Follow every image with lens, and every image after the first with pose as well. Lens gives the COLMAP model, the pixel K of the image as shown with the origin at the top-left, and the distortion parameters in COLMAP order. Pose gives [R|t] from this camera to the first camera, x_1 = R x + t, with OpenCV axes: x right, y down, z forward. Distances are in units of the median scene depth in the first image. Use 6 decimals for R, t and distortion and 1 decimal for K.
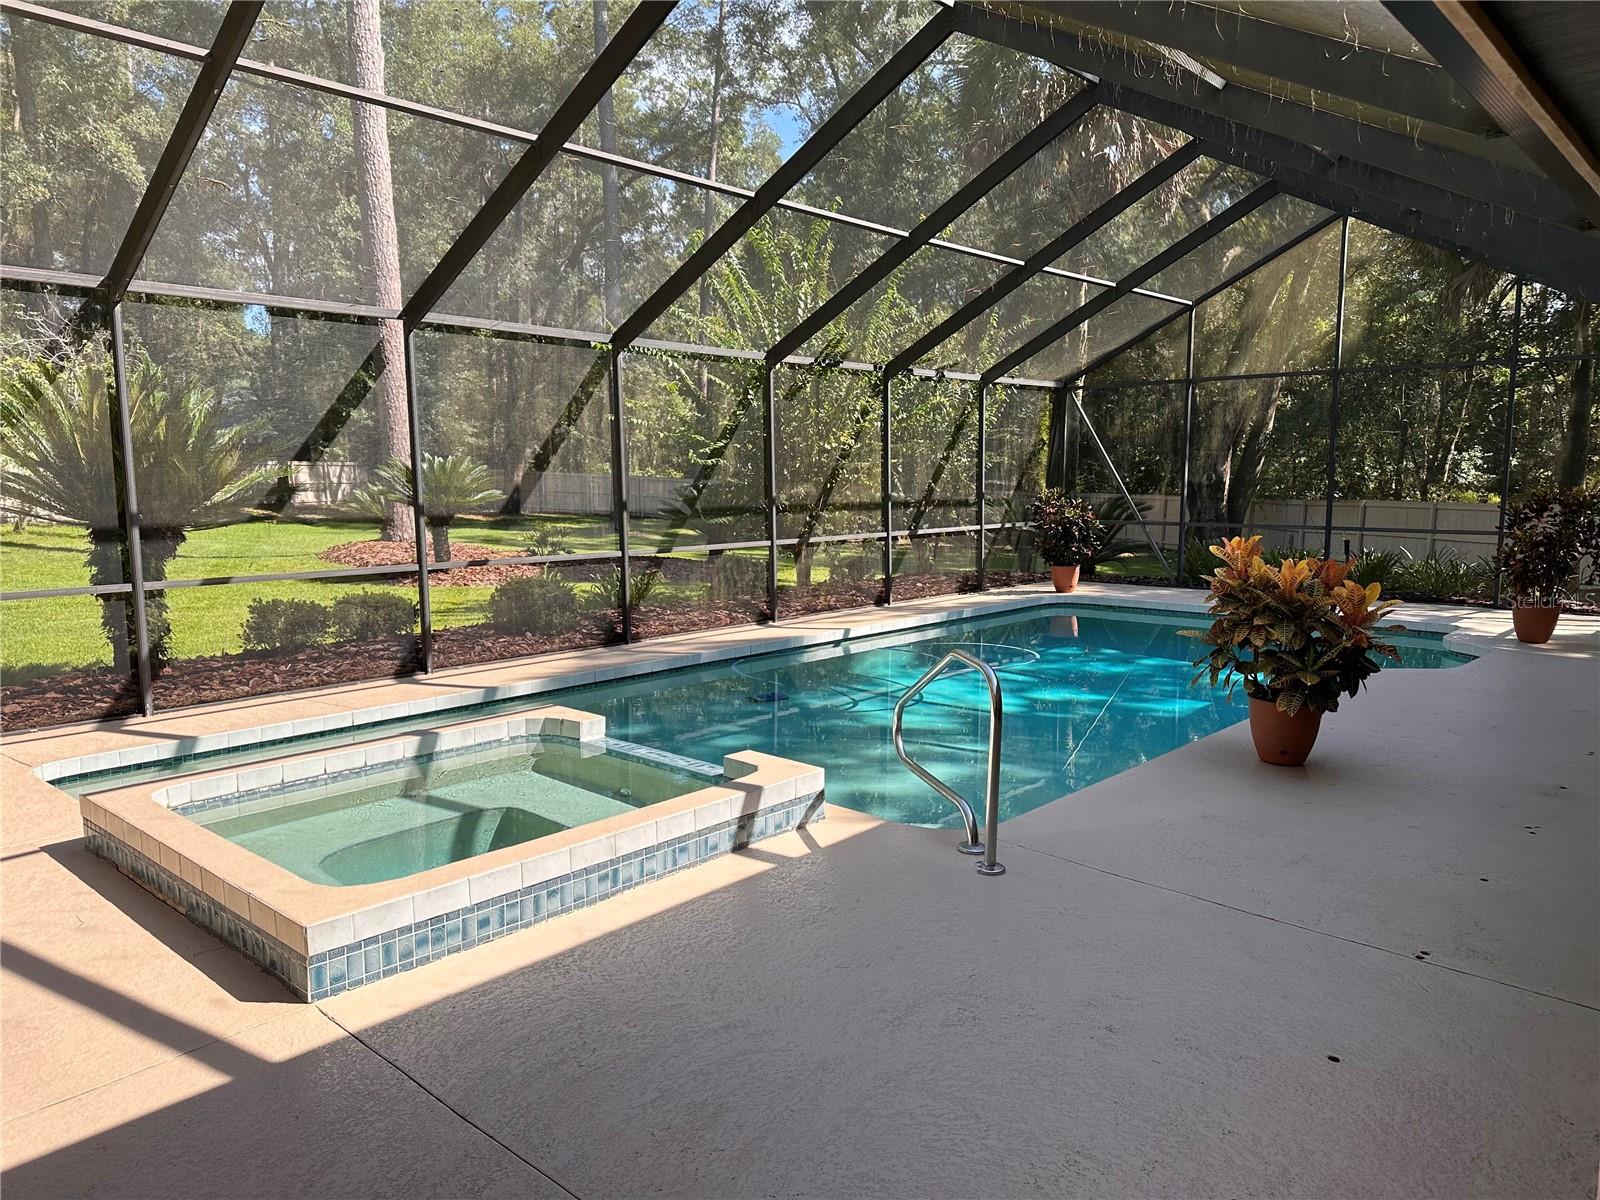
lens RADIAL K [[1125.0, 0, 798.7], [0, 1125.0, 606.5], [0, 0, 1]] dist [0.020057, -0.017618]
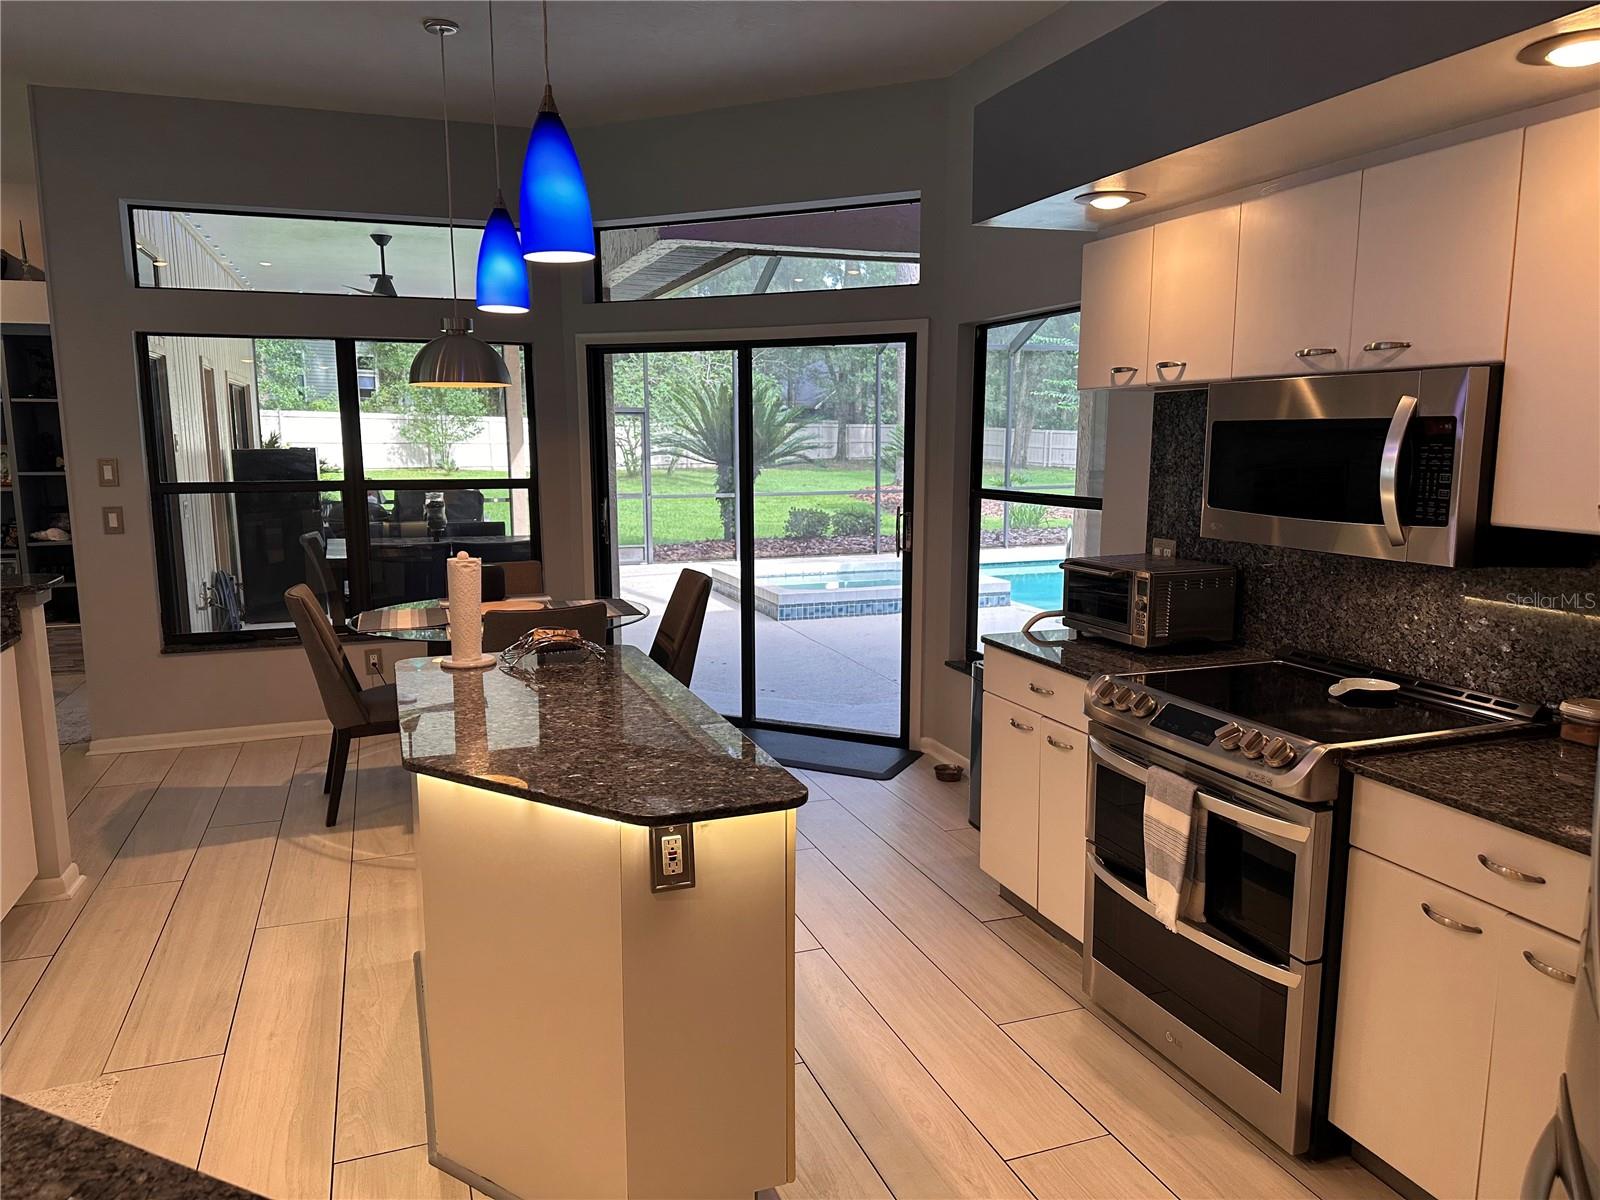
lens RADIAL K [[1125.0, 0, 797.5], [0, 1125.0, 602.9], [0, 0, 1]] dist [0.020057, -0.017618]
pose [[0.890257, 0.076283, -0.449025, 0.393965], [-0.057319, 0.996801, 0.055699, 0.053222], [0.451837, -0.023849, 0.891781, -0.685124]]
